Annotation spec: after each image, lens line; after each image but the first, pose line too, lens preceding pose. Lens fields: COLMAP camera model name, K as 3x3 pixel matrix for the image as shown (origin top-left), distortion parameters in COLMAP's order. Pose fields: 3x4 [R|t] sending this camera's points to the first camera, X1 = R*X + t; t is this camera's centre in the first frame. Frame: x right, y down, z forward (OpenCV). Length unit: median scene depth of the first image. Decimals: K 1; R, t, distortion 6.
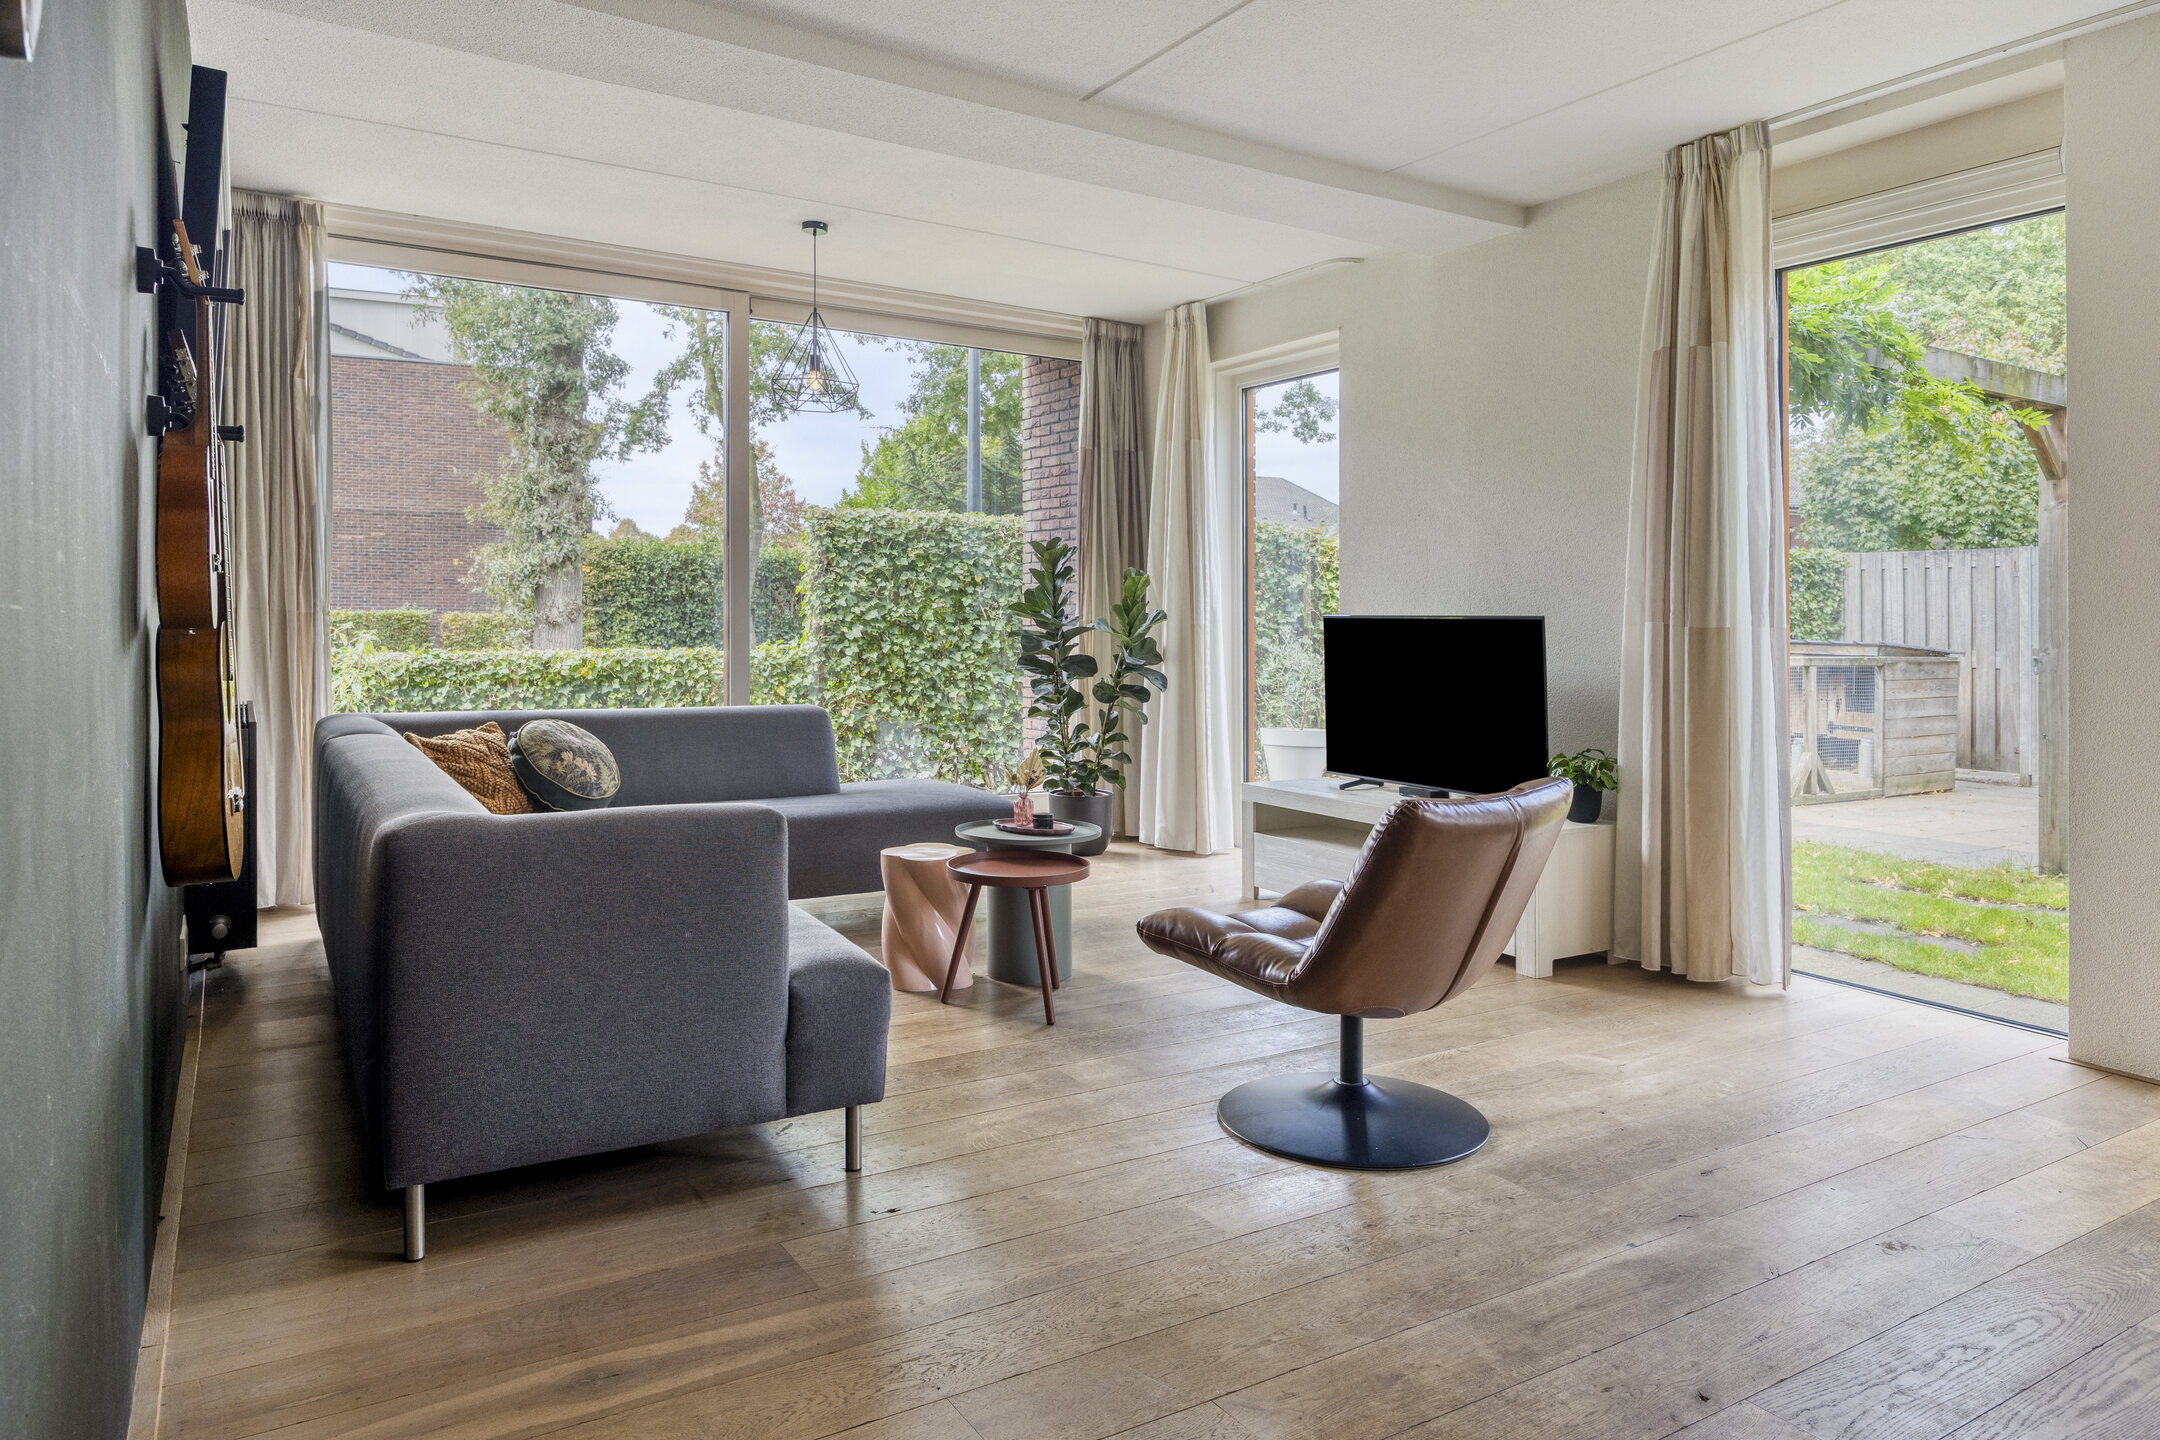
lens RADIAL K [[1390.2, 0, 1097.4], [0, 1390.2, 721.5], [0, 0, 1]] dist [-0.005414, -0.000736]
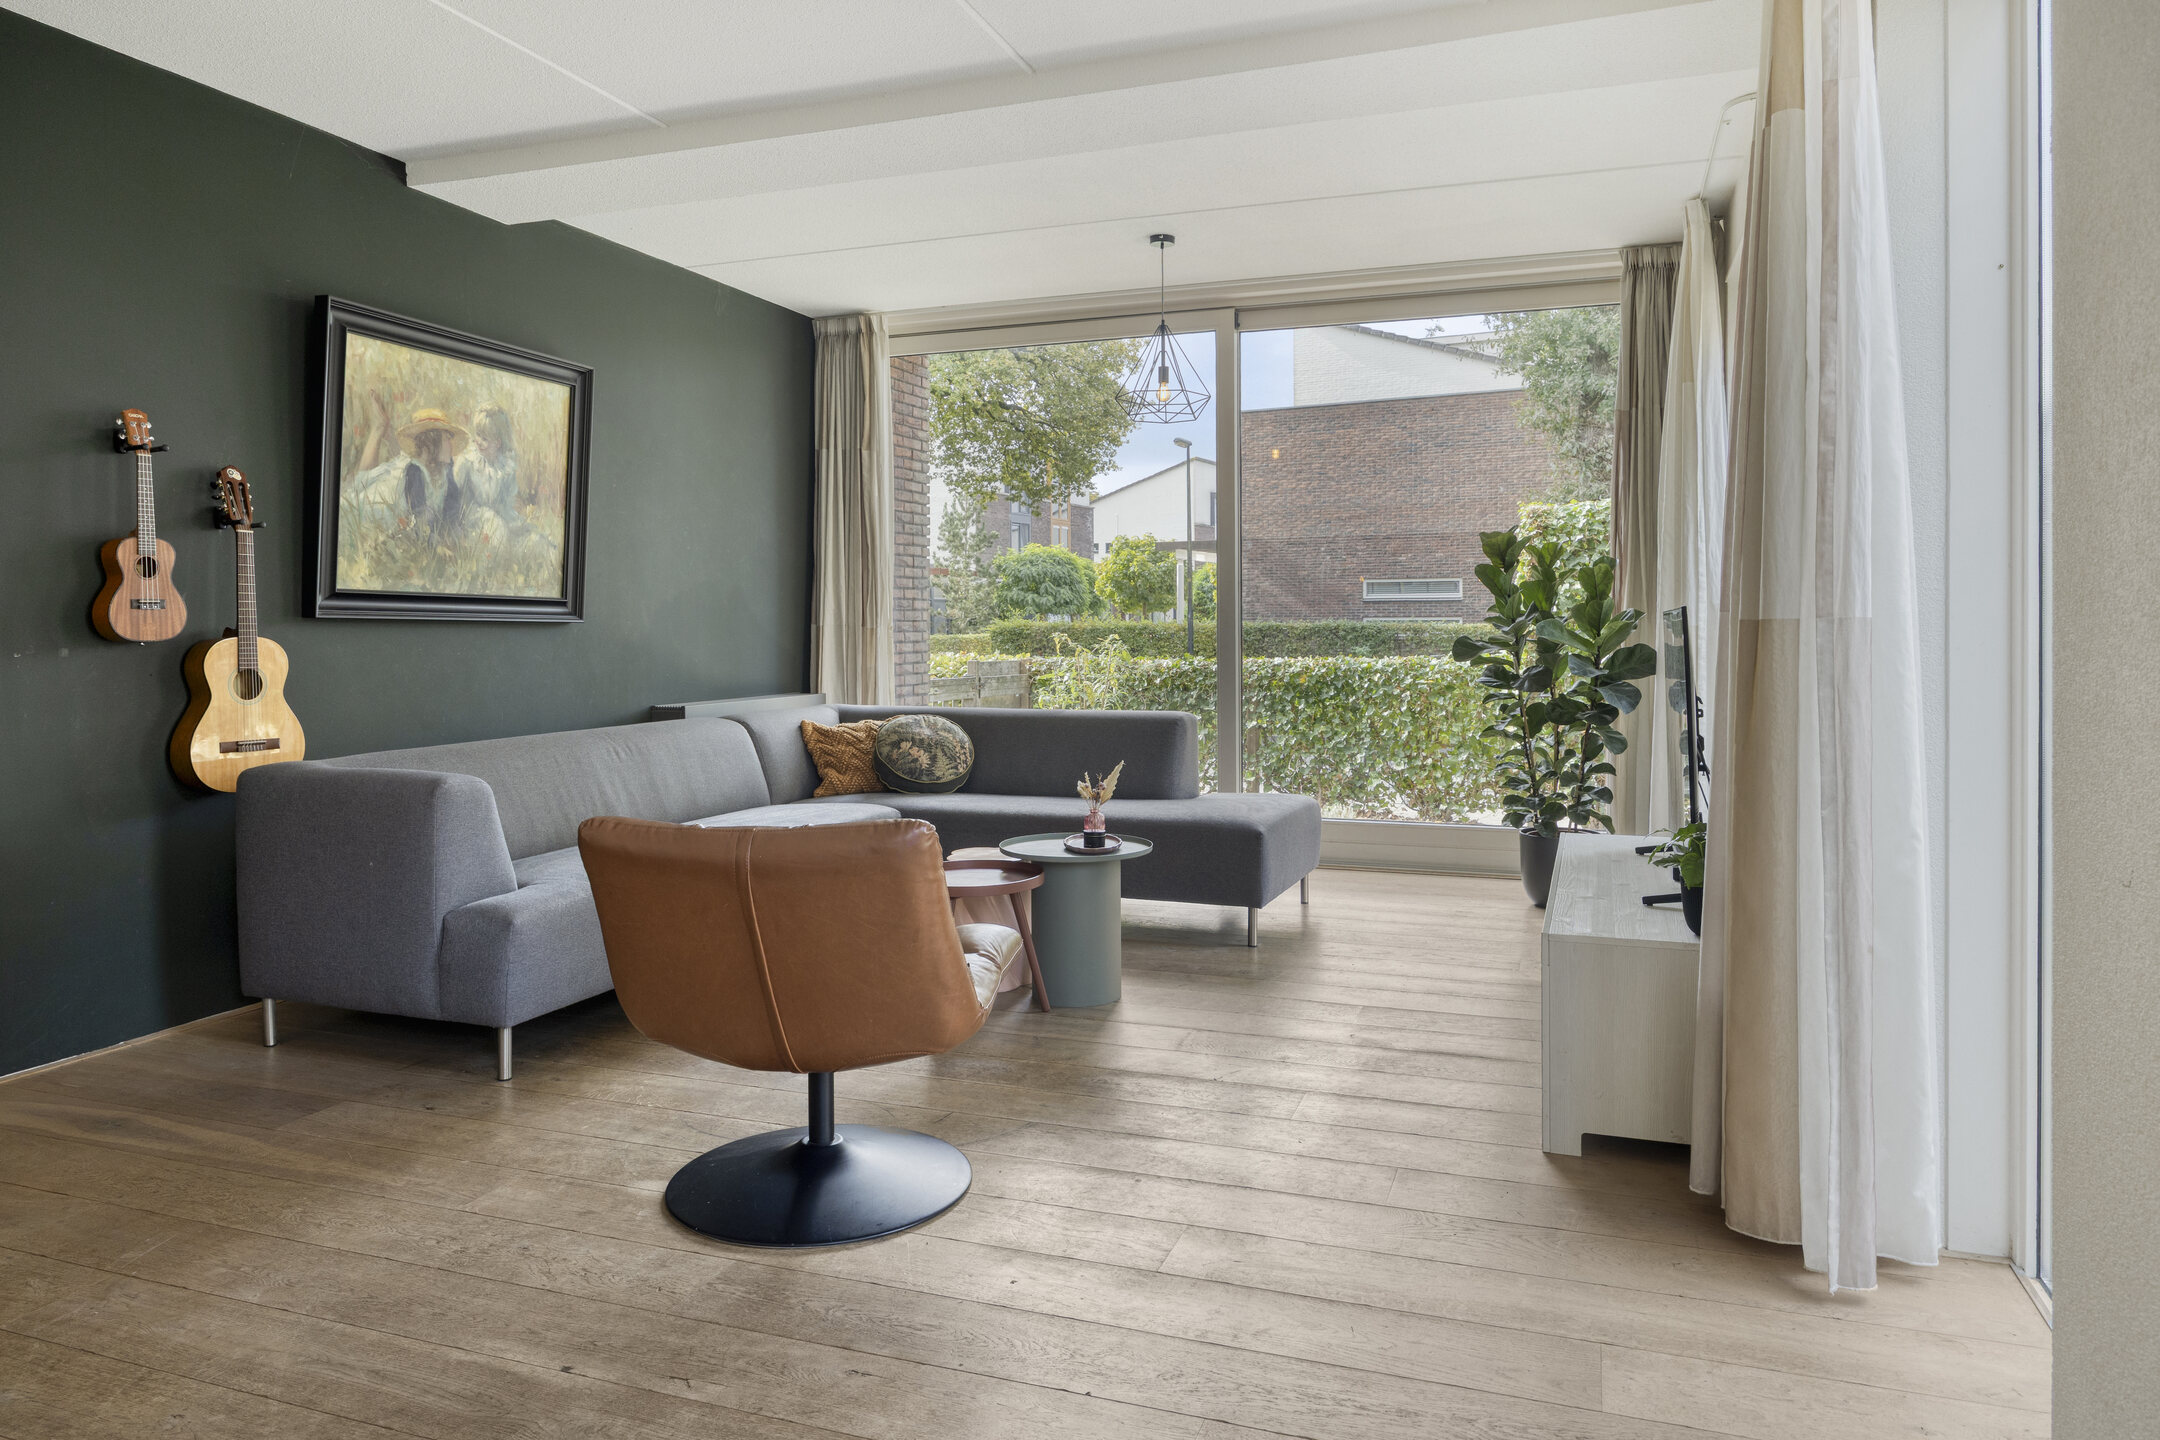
lens RADIAL K [[1390.2, 0, 1096.7], [0, 1390.2, 718.5], [0, 0, 1]] dist [-0.005414, -0.000736]
pose [[0.613582, 0.035888, -0.788815, 0.656720], [-0.044102, 0.998965, 0.011143, -0.018388], [0.788399, 0.027951, 0.614529, 0.392692]]
